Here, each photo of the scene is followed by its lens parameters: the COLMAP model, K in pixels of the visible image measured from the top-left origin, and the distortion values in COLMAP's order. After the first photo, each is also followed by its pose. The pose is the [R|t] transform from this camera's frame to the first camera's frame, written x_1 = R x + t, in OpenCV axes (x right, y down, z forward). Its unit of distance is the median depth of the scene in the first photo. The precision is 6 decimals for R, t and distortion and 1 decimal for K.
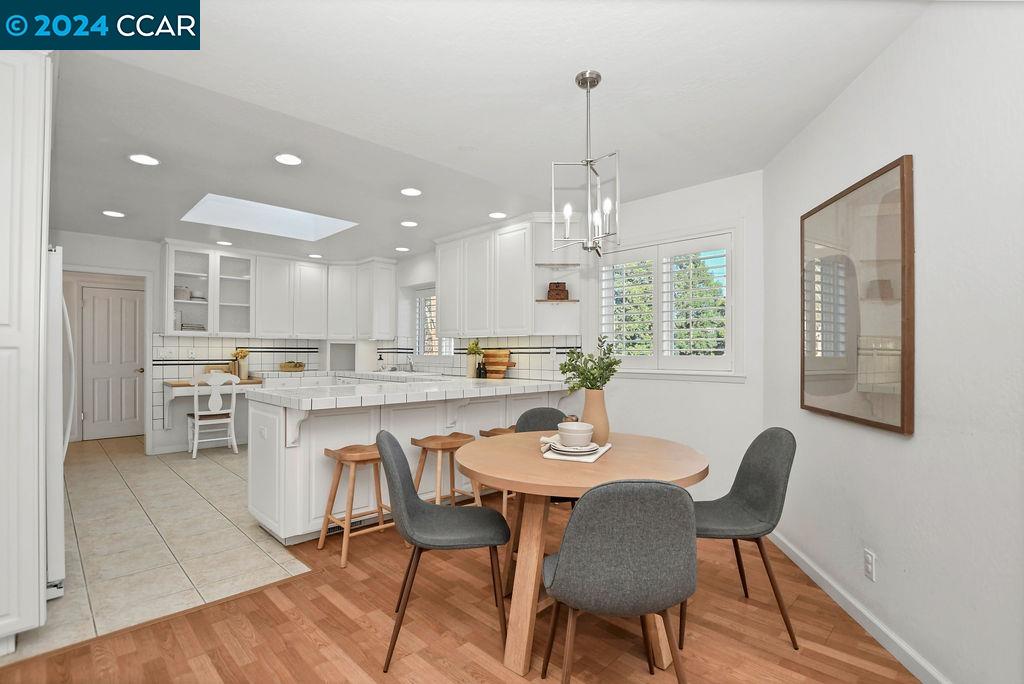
lens RADIAL K [[514.6, 0, 516.7], [0, 514.6, 348.4], [0, 0, 1]] dist [-0.026565, 0.000153]
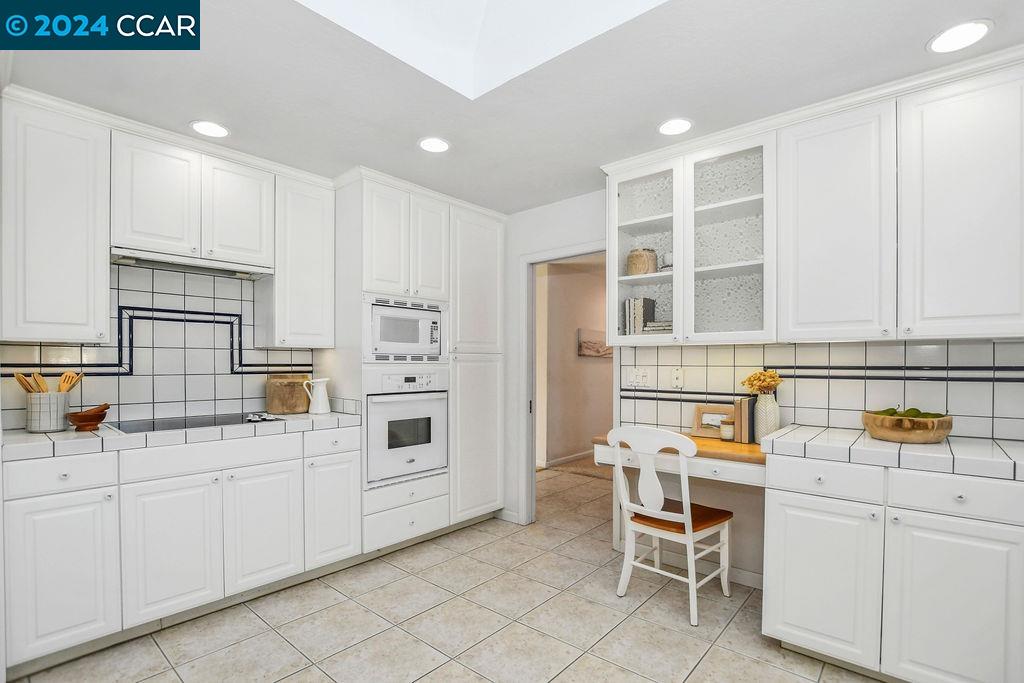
lens RADIAL K [[493.4, 0, 512.3], [0, 493.4, 371.5], [0, 0, 1]] dist [-0.000072, -0.000143]
pose [[0.099287, 0.006079, -0.995040, -0.193324], [0.003808, 0.999972, 0.006489, -0.001399], [0.995052, -0.004433, 0.099261, 0.954218]]
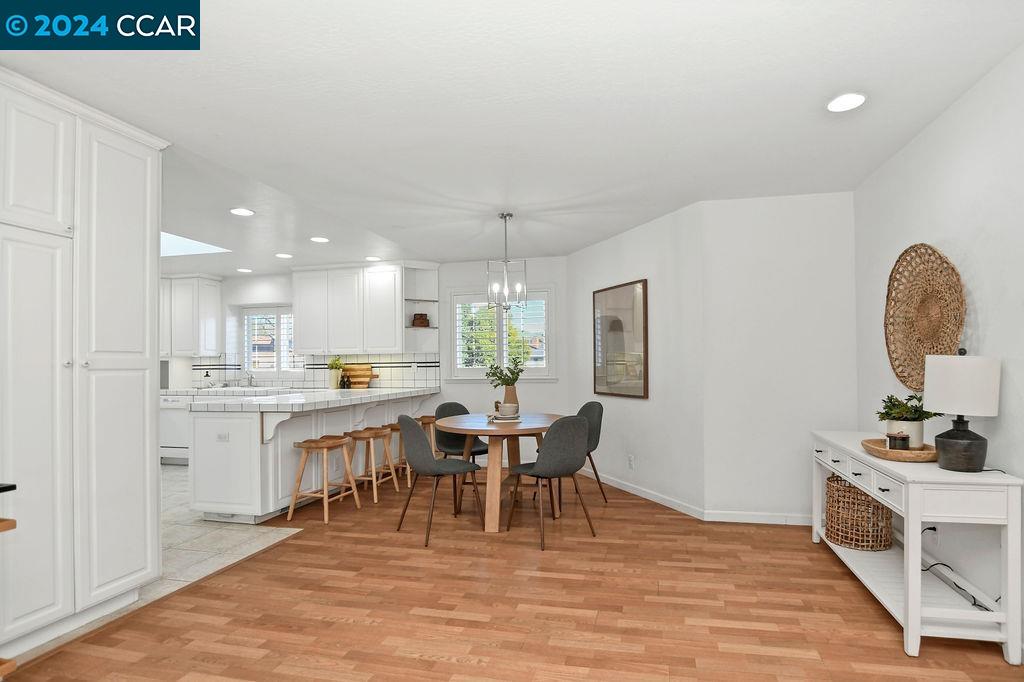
lens RADIAL K [[548.9, 0, 559.5], [0, 548.9, 359.4], [0, 0, 1]] dist [-0.005512, -0.000823]
pose [[0.833356, -0.007652, 0.552684, -0.365025], [0.009302, 0.999957, -0.000183, -0.005619], [-0.552658, 0.005293, 0.833391, -0.340107]]
